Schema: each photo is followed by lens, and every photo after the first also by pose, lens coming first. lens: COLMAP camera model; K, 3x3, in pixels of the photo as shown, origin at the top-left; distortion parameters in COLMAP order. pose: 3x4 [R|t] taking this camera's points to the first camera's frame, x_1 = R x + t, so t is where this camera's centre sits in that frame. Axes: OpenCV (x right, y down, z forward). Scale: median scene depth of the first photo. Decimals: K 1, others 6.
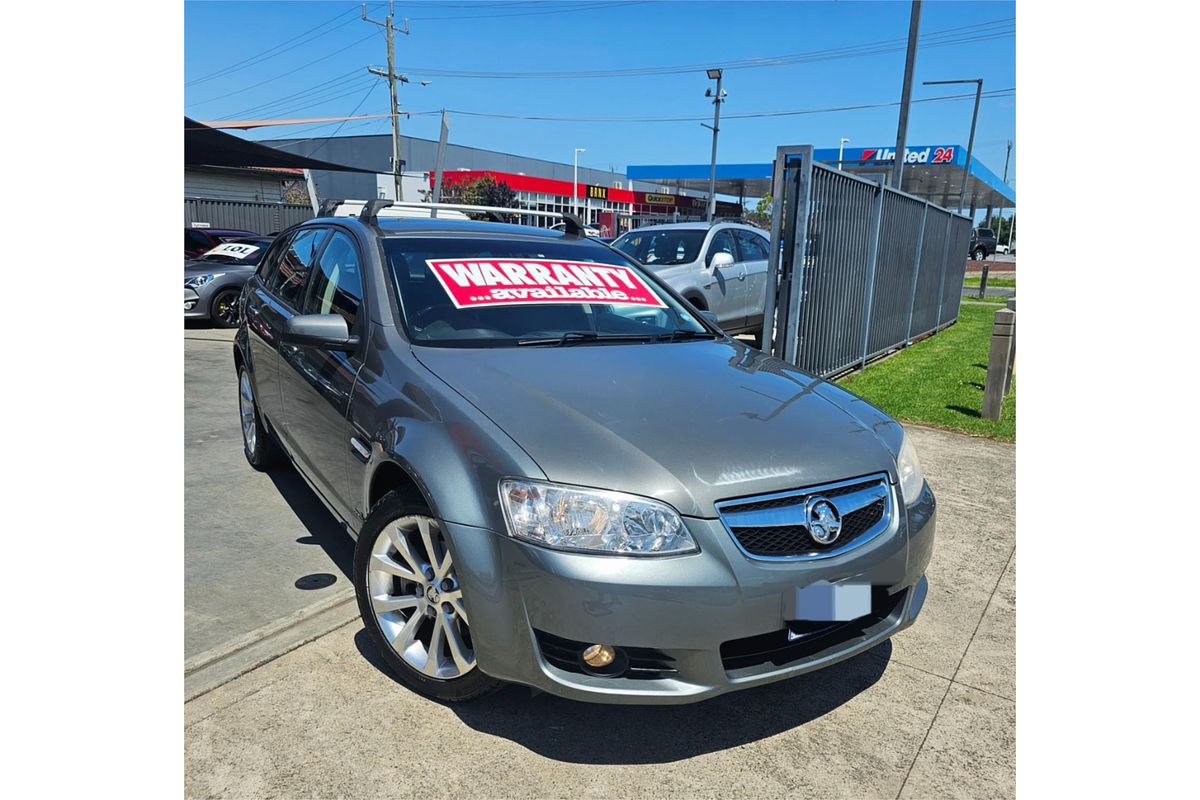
lens RADIAL K [[915.9, 0, 600.0], [0, 915.9, 400.0], [0, 0, 1]] dist [0.003130, 0.000716]
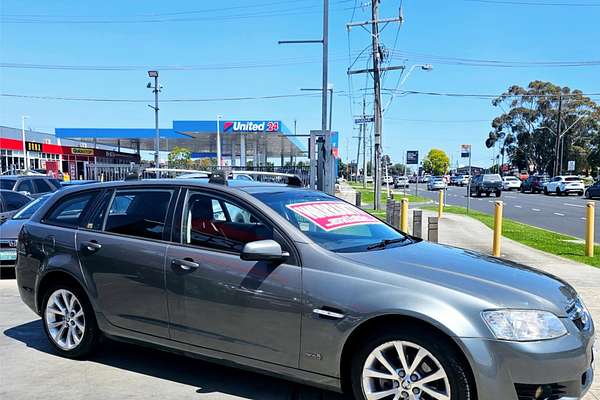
lens RADIAL K [[642.1, 0, 300.0], [0, 642.1, 200.0], [0, 0, 1]] dist [0.003837, 0.002778]
pose [[0.851803, -0.042850, 0.522107, -0.236368], [0.110579, 0.988900, -0.099247, -0.011792], [-0.512059, 0.142273, 0.847086, -0.009797]]
